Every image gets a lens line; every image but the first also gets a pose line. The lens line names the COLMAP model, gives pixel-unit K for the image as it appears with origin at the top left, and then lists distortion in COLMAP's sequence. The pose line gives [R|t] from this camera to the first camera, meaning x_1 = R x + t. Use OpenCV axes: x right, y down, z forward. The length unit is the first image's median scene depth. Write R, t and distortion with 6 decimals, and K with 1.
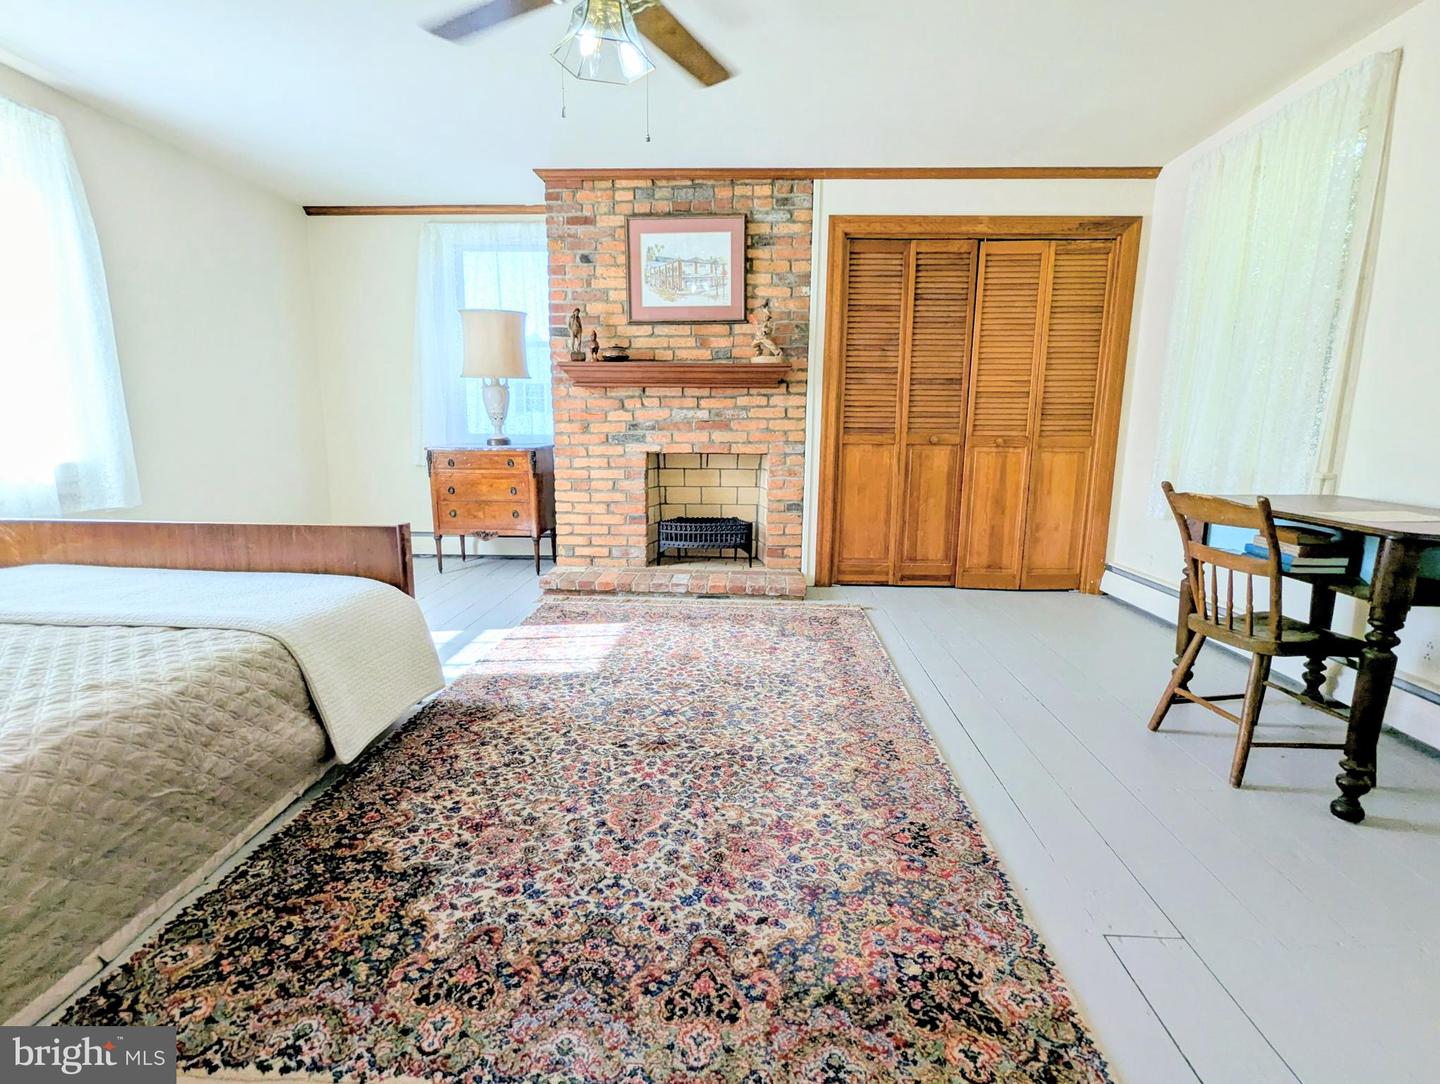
lens RADIAL K [[712.1, 0, 725.5], [0, 712.1, 538.5], [0, 0, 1]] dist [-0.002589, 0.007016]
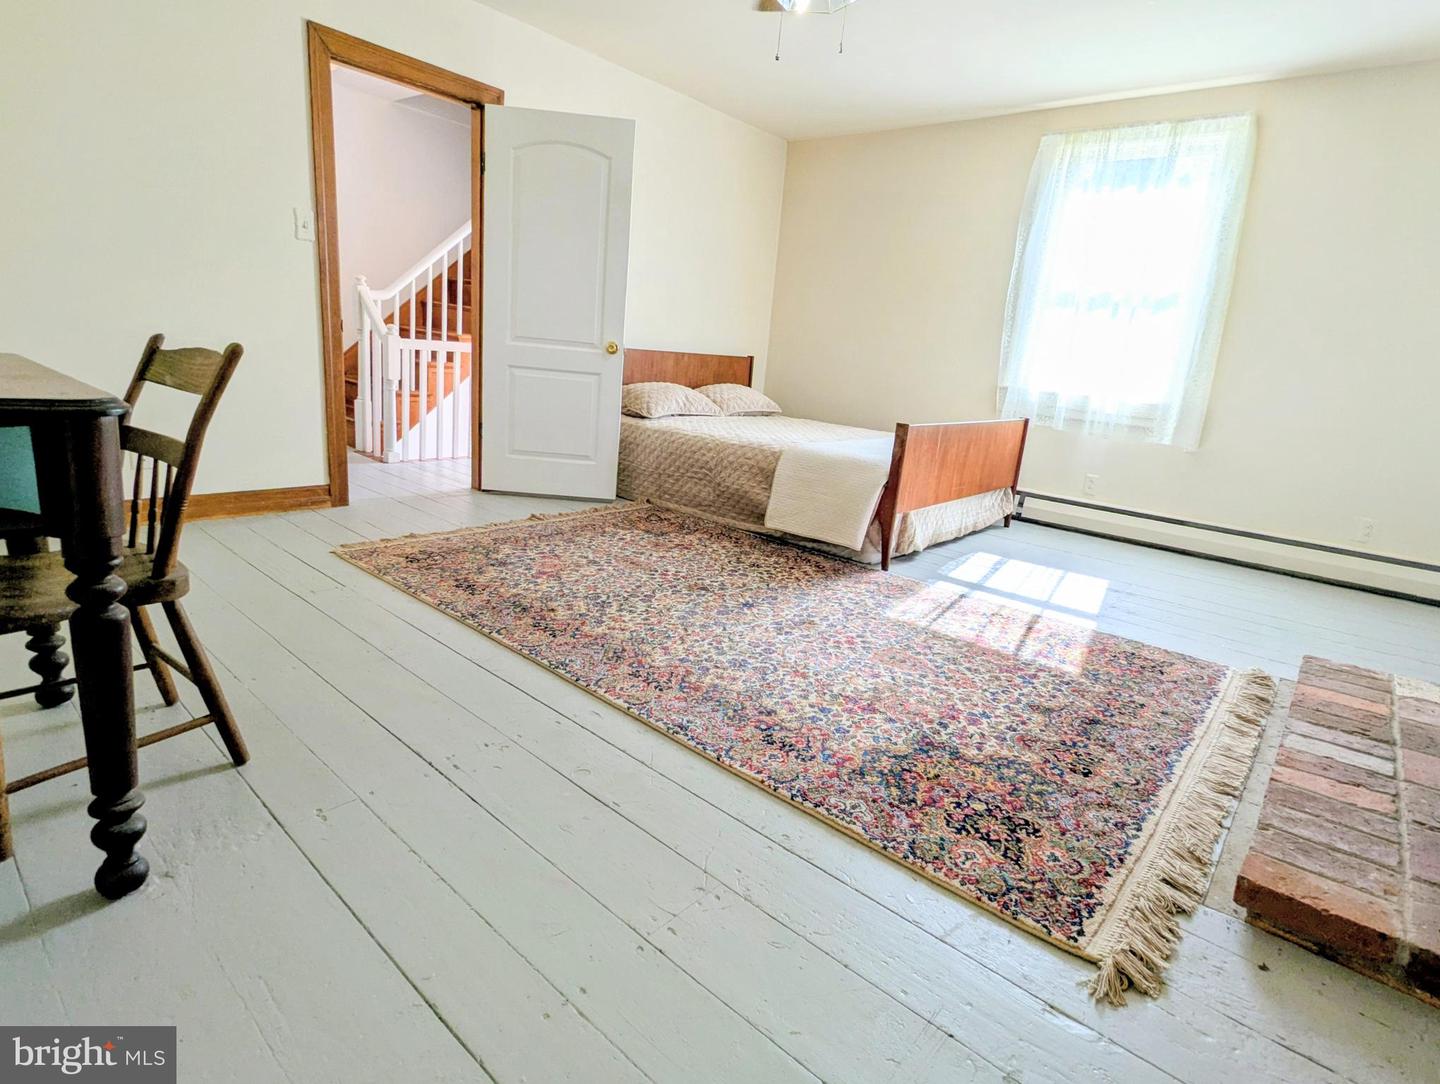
lens RADIAL K [[712.1, 0, 725.5], [0, 712.1, 538.5], [0, 0, 1]] dist [-0.002589, 0.007016]
pose [[-0.608618, 0.144039, -0.780280, 0.833645], [-0.217794, 0.915288, 0.338841, -0.220624], [0.762988, 0.376165, -0.525690, 1.644616]]
